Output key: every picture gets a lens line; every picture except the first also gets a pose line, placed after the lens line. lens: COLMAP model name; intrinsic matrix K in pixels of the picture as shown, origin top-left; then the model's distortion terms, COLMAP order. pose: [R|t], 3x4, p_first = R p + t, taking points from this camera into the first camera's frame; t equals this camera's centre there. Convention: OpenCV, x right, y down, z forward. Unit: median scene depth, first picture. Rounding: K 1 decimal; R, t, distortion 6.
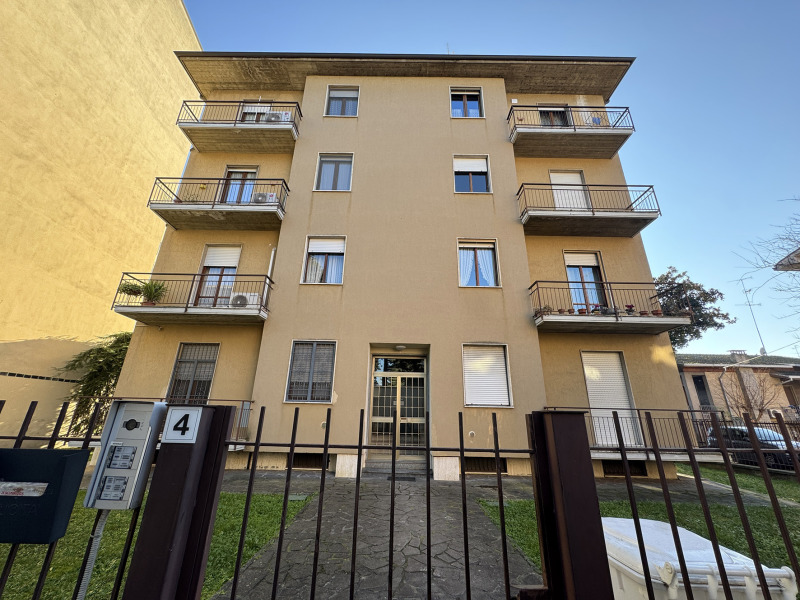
lens RADIAL K [[315.0, 0, 400.6], [0, 315.0, 297.3], [0, 0, 1]] dist [-0.002556, -0.000266]
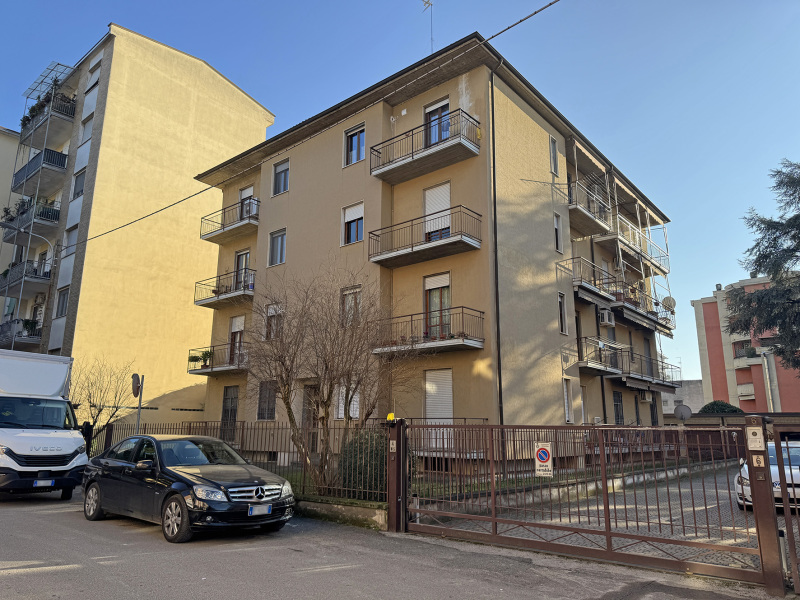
lens RADIAL K [[559.6, 0, 400.0], [0, 559.6, 300.0], [0, 0, 1]] dist [0.106423, -0.147469]
pose [[0.765487, -0.159814, -0.623289, 1.606302], [0.228740, 0.972979, 0.031450, -0.144725], [0.601422, -0.166646, 0.781359, -0.551306]]
